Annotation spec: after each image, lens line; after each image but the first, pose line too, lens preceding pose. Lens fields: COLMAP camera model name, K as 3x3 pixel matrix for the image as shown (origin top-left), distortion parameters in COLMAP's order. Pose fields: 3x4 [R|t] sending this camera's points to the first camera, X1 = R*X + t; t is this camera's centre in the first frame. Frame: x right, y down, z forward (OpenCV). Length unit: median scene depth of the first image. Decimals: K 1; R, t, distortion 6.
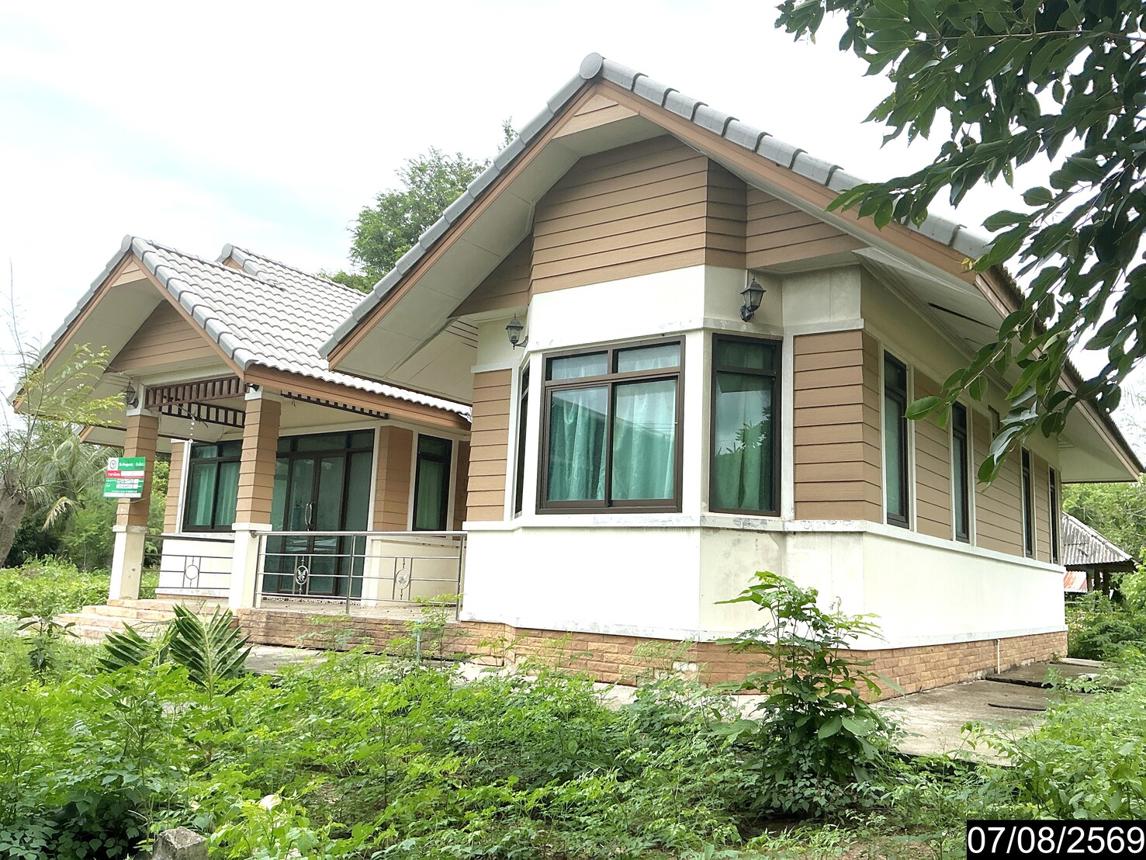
lens RADIAL K [[948.3, 0, 573.0], [0, 948.3, 430.0], [0, 0, 1]] dist [0.073661, 0.000535]
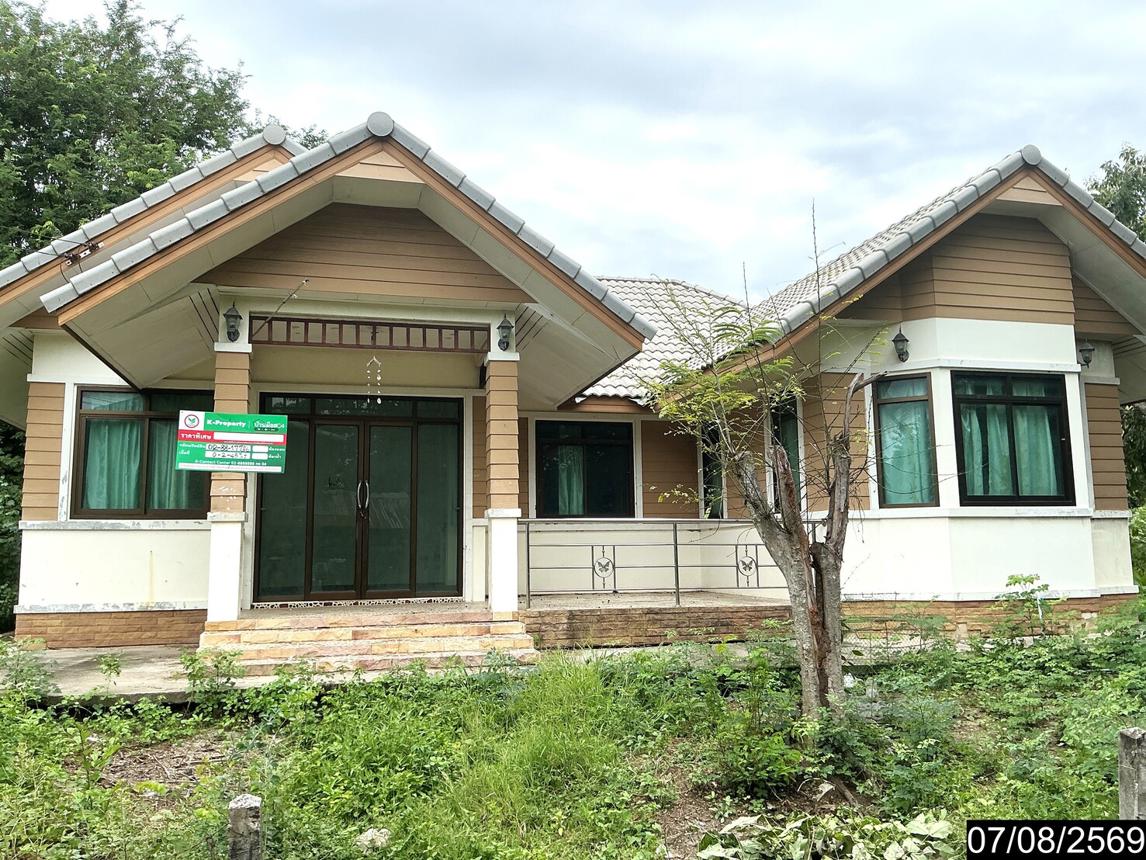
lens RADIAL K [[948.3, 0, 573.0], [0, 948.3, 430.0], [0, 0, 1]] dist [0.073661, 0.000535]
pose [[0.648319, 0.057805, 0.759172, -0.971784], [-0.079065, 0.996834, -0.008381, 0.031922], [-0.757253, -0.054590, 0.650837, 0.439671]]
